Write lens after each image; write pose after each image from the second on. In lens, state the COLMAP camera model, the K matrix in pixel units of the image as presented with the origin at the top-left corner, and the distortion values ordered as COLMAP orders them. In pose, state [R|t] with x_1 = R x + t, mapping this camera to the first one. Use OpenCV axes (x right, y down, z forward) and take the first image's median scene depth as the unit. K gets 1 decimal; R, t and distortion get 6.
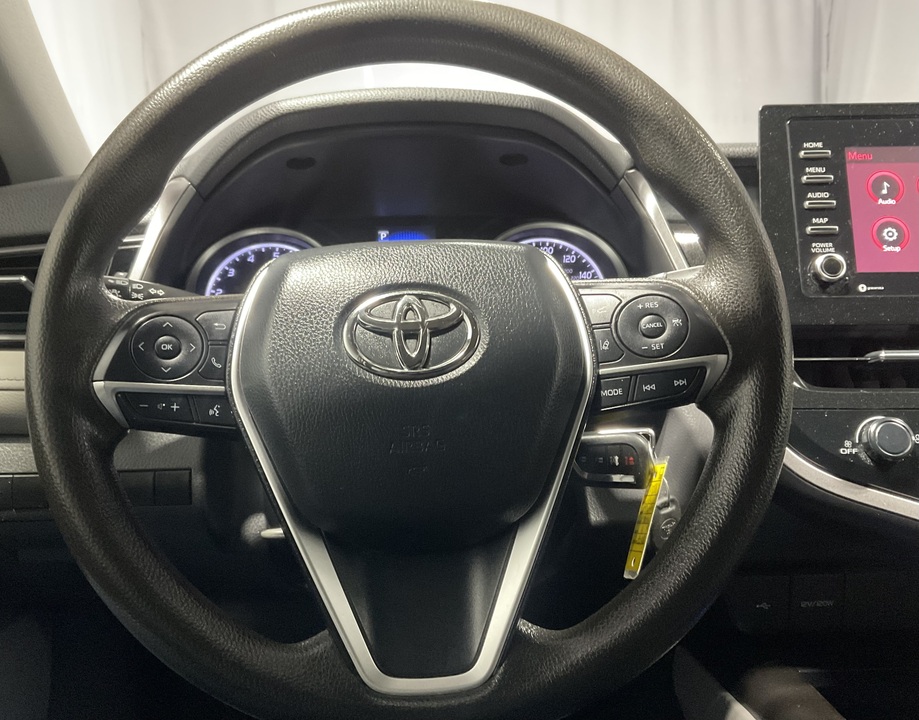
lens RADIAL K [[847.8, 0, 405.6], [0, 847.8, 350.6], [0, 0, 1]] dist [0.002828, 0.000000]
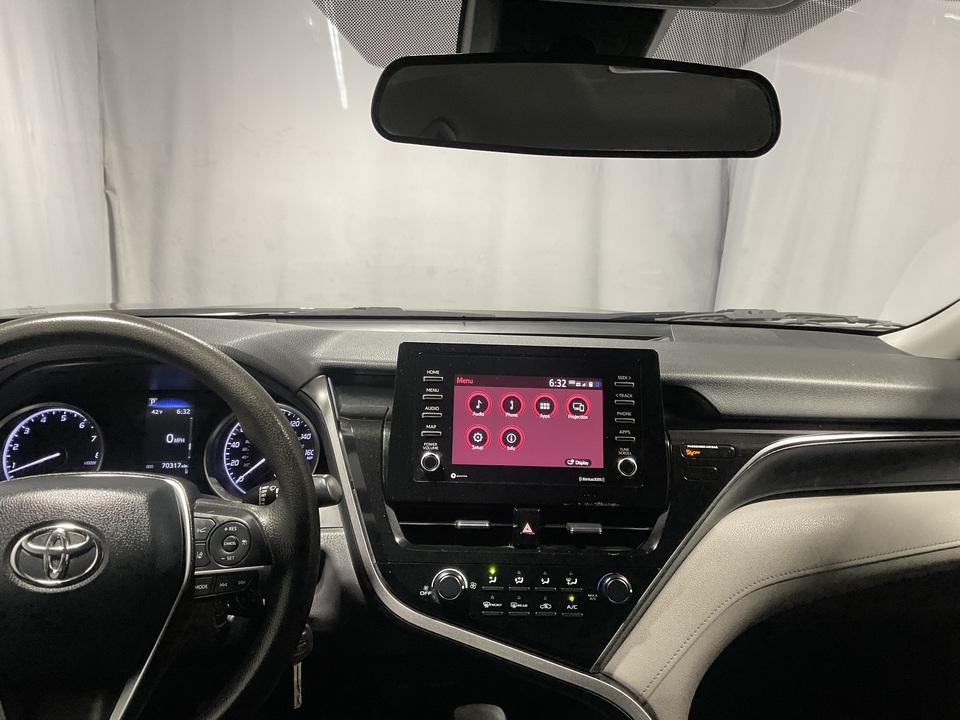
lens RADIAL K [[807.0, 0, 478.1], [0, 807.0, 351.3], [0, 0, 1]] dist [0.071189, -0.111059]
pose [[0.992821, 0.031290, 0.115440, 0.406358], [-0.032128, 0.999469, 0.005406, -0.295441], [-0.115210, -0.009076, 0.993300, -0.394578]]
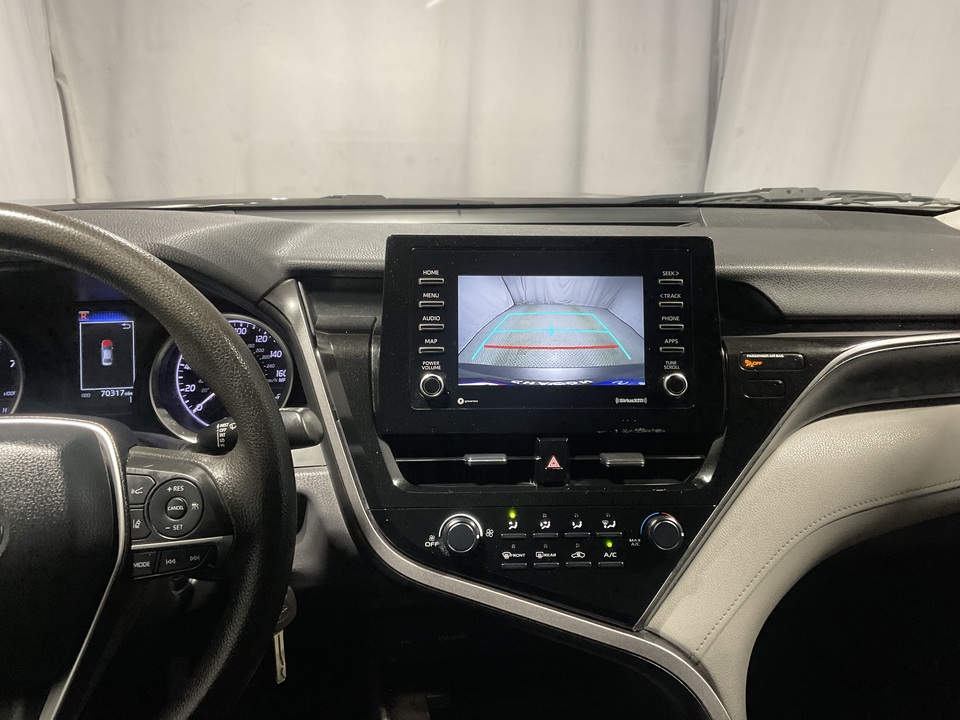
lens RADIAL K [[807.0, 0, 480.1], [0, 807.0, 354.5], [0, 0, 1]] dist [0.071189, -0.111059]
pose [[0.989764, -0.009943, 0.142367, 0.399029], [-0.010083, 0.990206, 0.139252, -0.292815], [-0.142358, -0.139262, 0.979970, -0.104840]]
